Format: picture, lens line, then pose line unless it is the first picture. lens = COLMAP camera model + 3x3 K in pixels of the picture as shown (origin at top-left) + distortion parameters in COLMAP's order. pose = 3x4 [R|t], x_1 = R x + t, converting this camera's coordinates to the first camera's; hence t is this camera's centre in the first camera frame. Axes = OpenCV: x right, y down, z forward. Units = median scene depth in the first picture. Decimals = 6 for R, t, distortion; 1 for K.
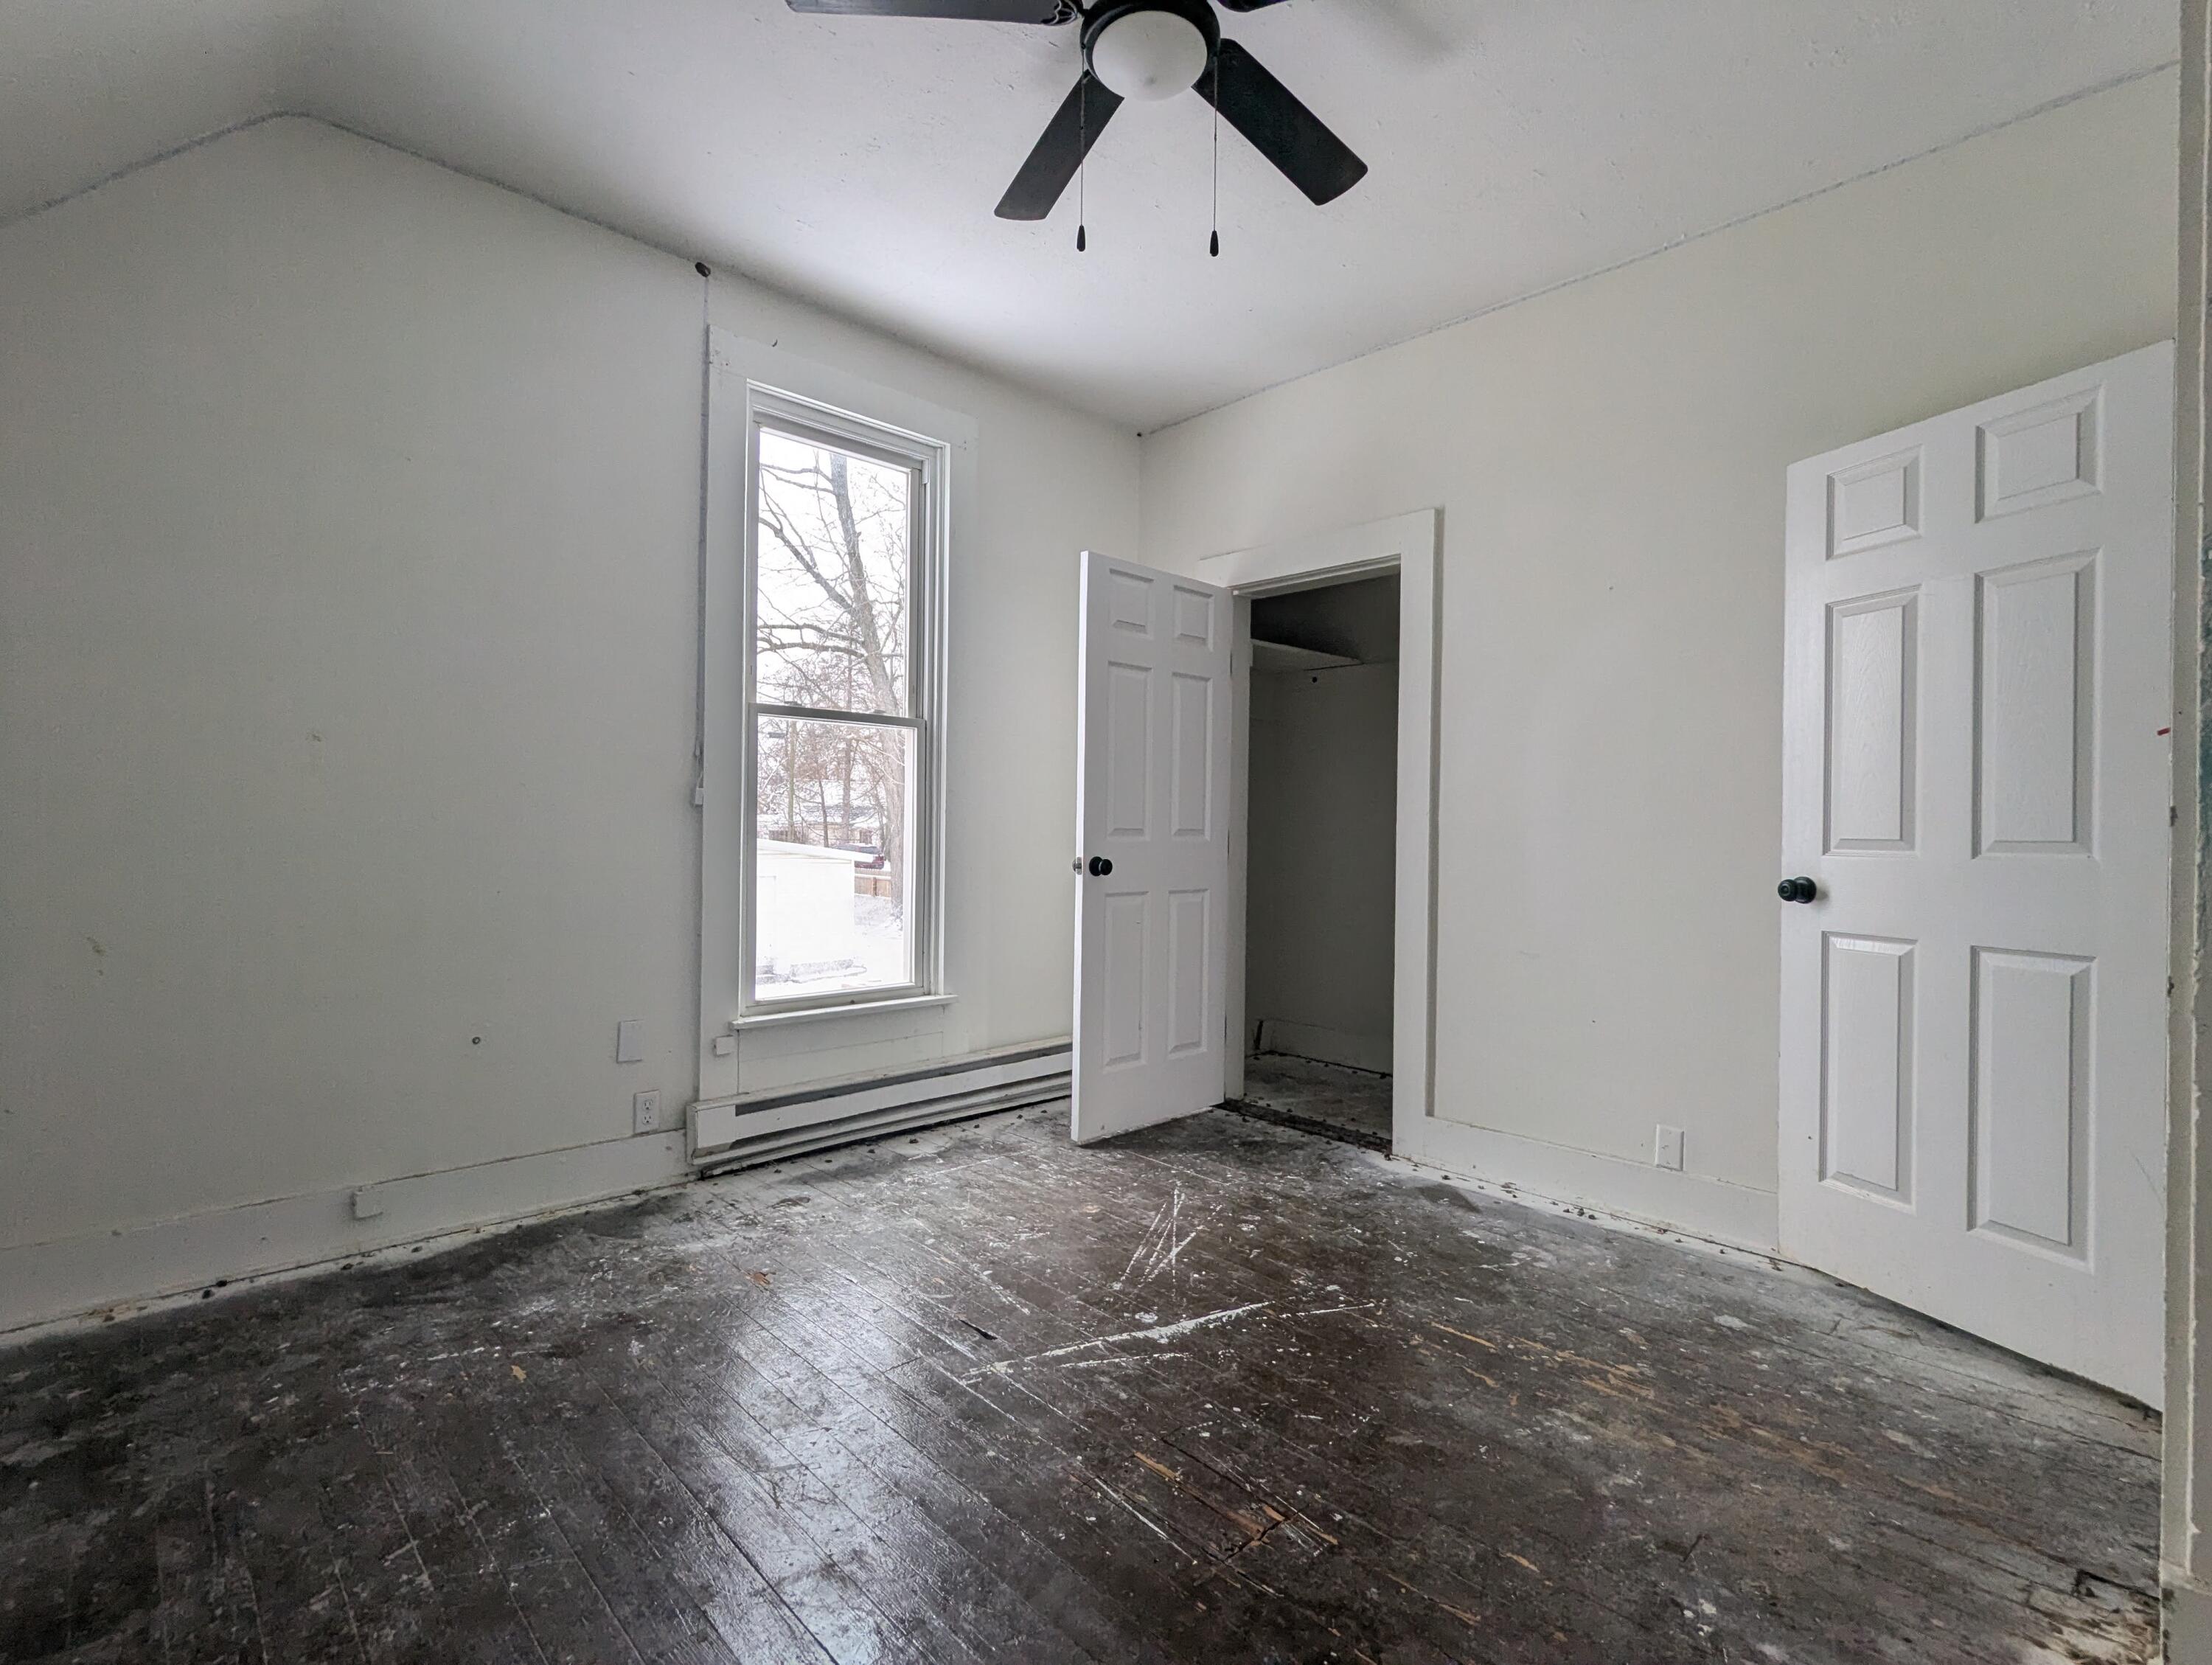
lens RADIAL K [[1039.7, 0, 1099.3], [0, 1039.7, 833.8], [0, 0, 1]] dist [0.004247, -0.000943]
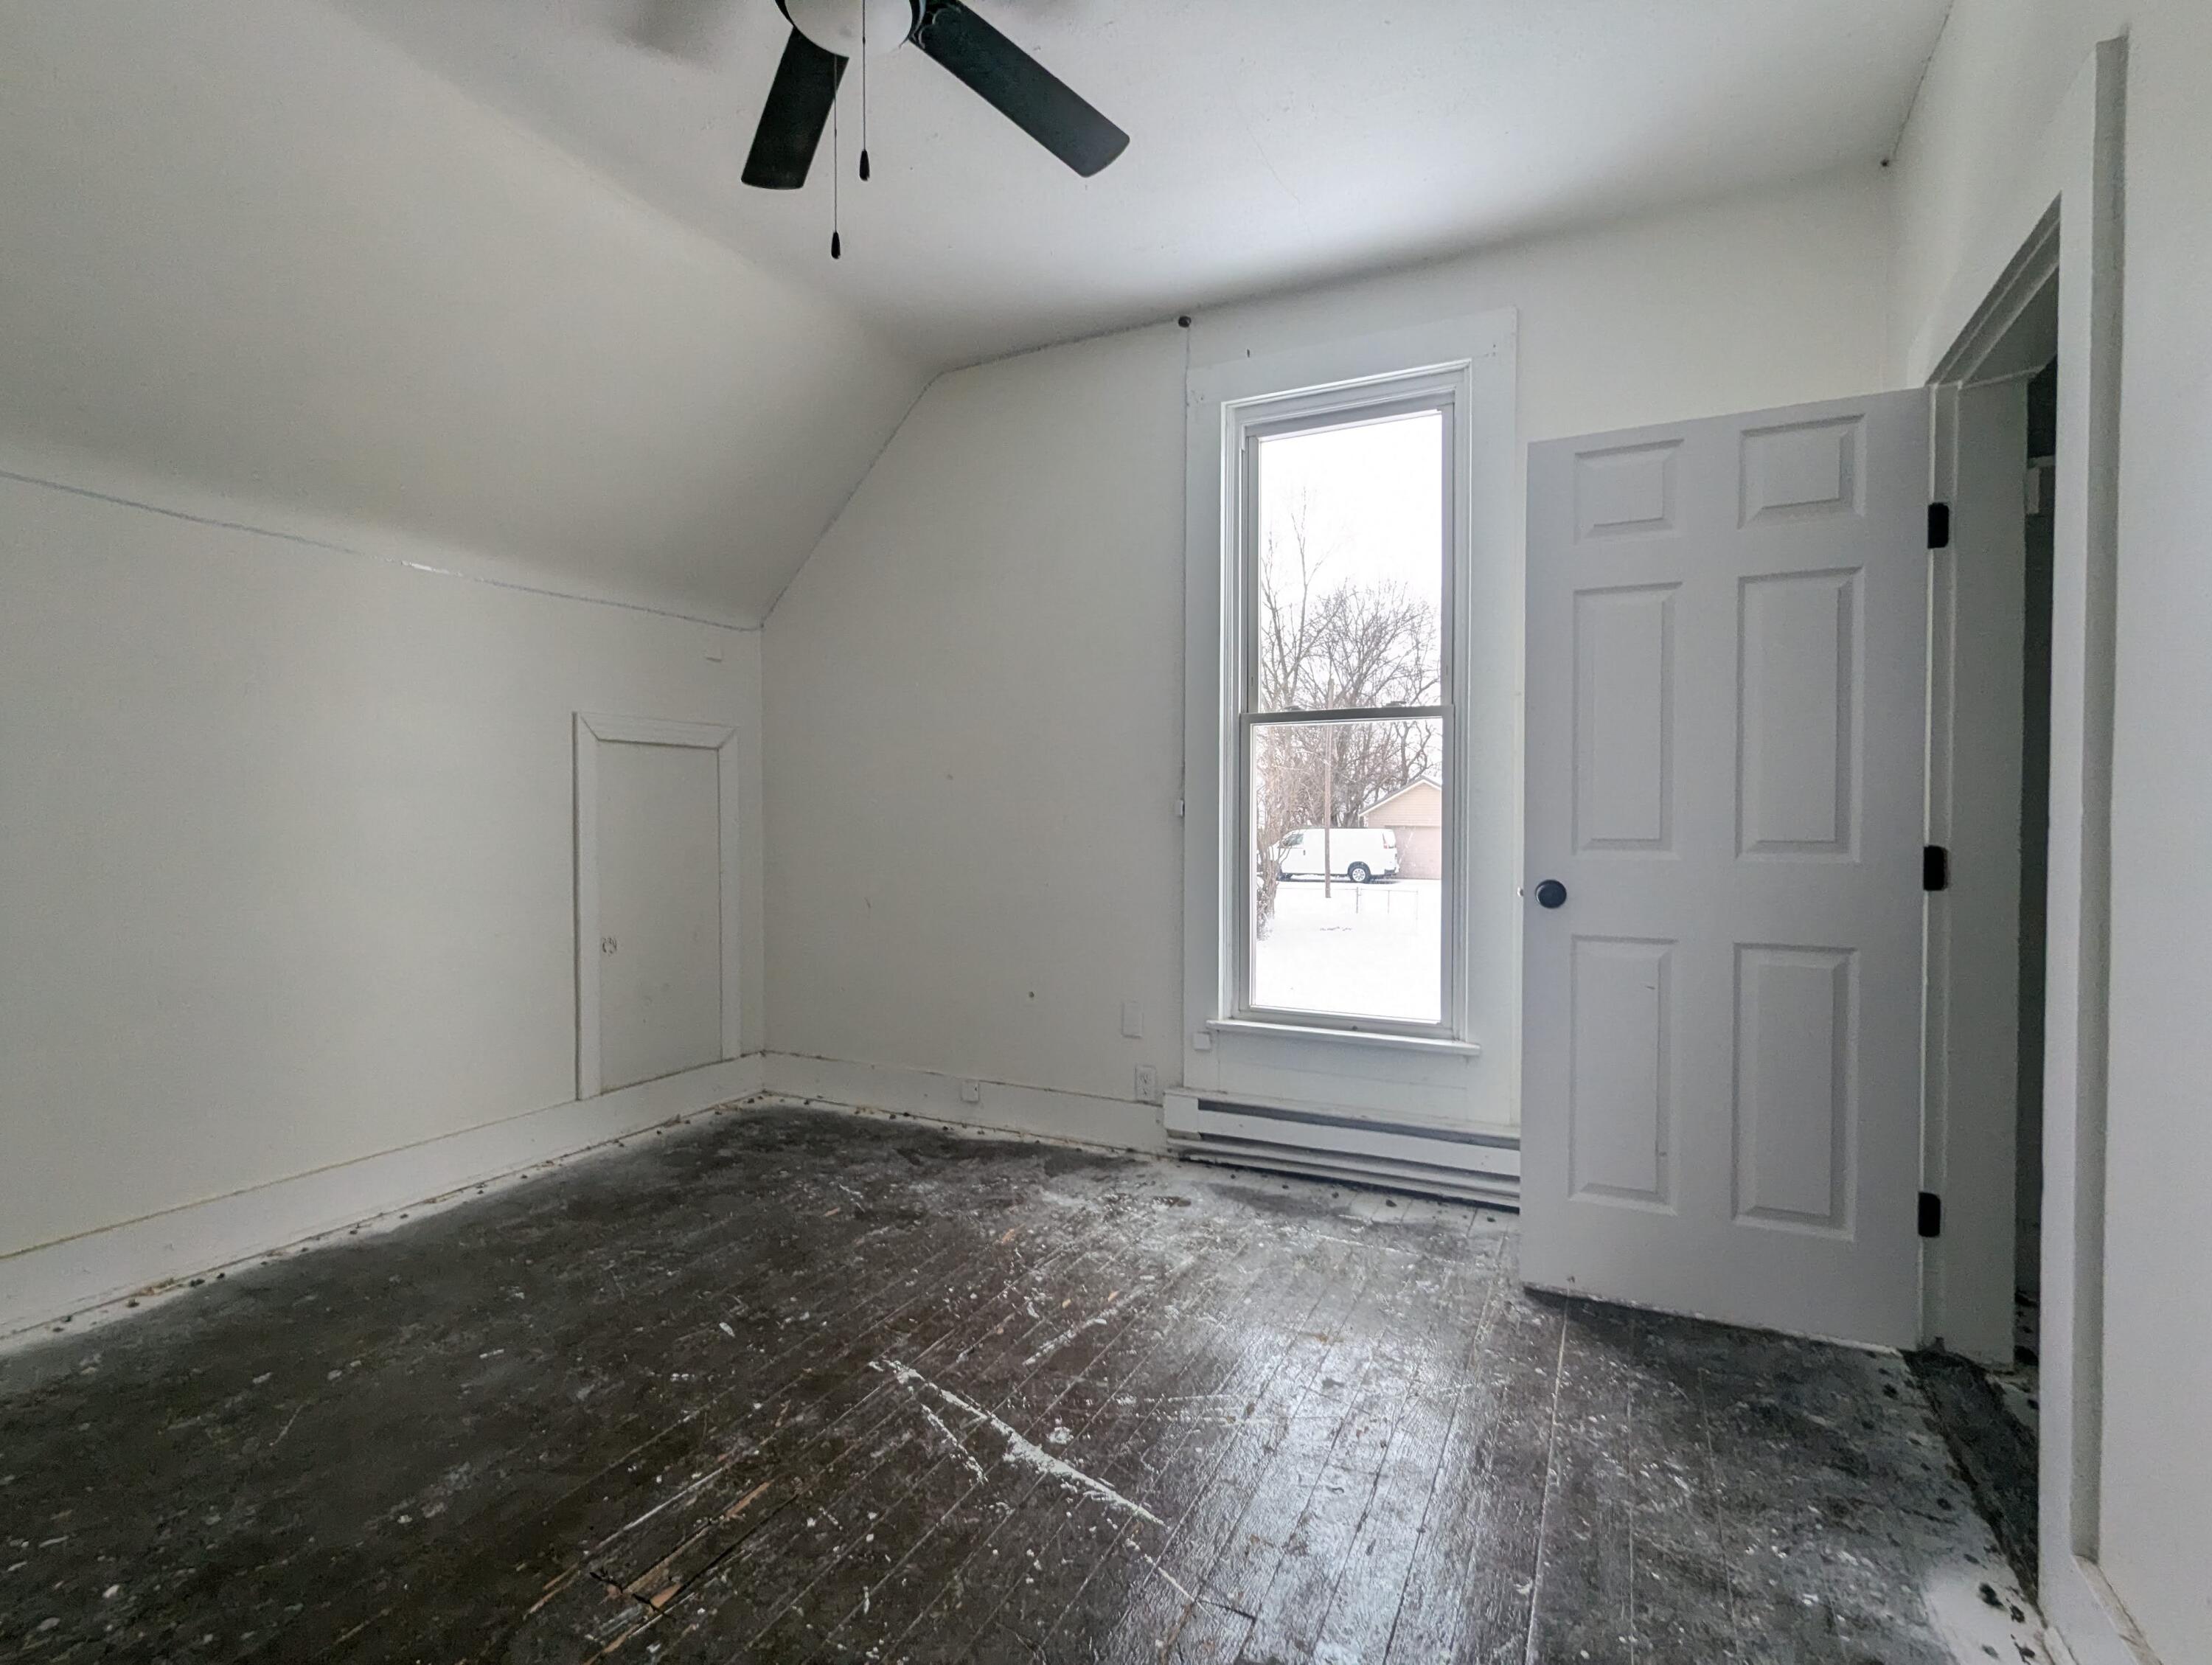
lens RADIAL K [[1039.7, 0, 1105.7], [0, 1039.7, 833.3], [0, 0, 1]] dist [0.004247, -0.000943]
pose [[0.356013, 0.002341, -0.934478, 0.606101], [-0.001243, 0.999997, 0.002032, -0.011333], [0.934480, 0.000438, 0.356015, 0.539597]]
